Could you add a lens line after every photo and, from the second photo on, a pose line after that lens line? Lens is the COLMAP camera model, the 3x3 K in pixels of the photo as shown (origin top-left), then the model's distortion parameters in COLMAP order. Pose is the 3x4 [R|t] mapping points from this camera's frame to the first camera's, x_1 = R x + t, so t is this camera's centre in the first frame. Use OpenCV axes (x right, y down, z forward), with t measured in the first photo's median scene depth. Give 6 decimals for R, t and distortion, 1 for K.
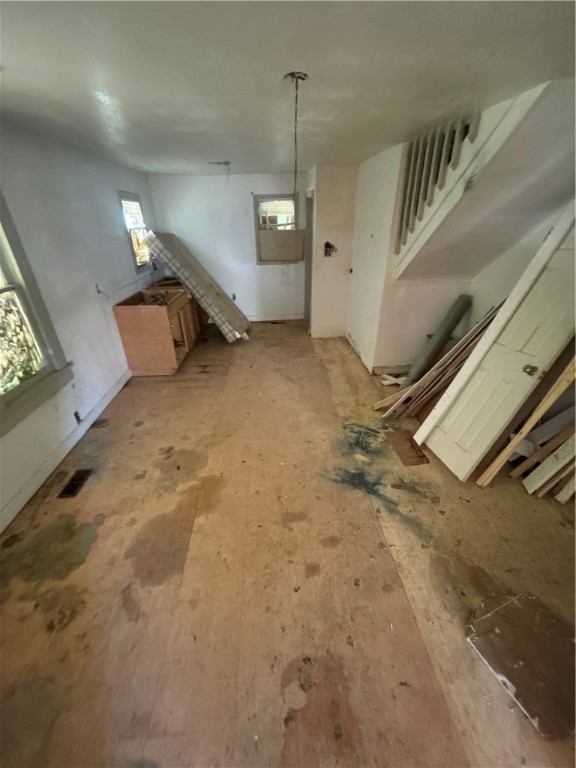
lens RADIAL K [[313.2, 0, 287.4], [0, 313.2, 383.6], [0, 0, 1]] dist [-0.001070, -0.000009]
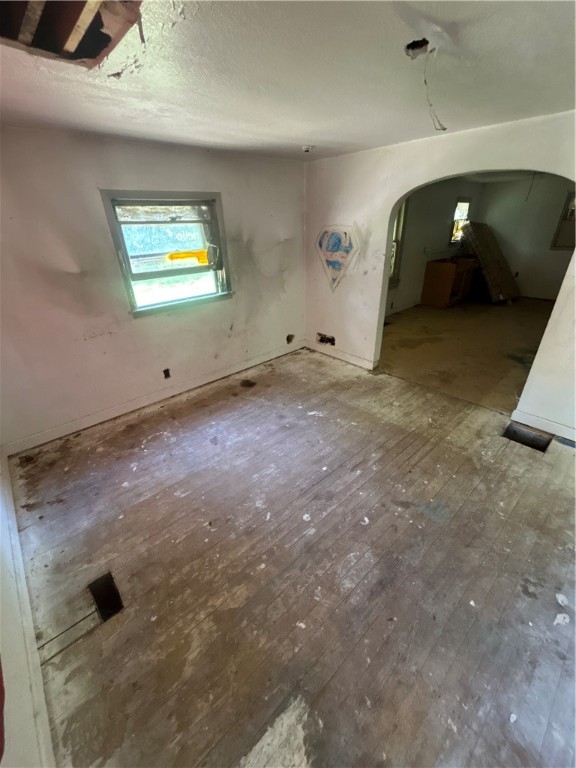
lens RADIAL K [[313.2, 0, 286.6], [0, 313.2, 382.5], [0, 0, 1]] dist [-0.001070, -0.000009]
pose [[0.623426, 0.357214, -0.695512, 0.382685], [-0.351856, 0.922549, 0.158432, 0.339747], [0.698239, 0.145950, 0.700829, -0.635014]]
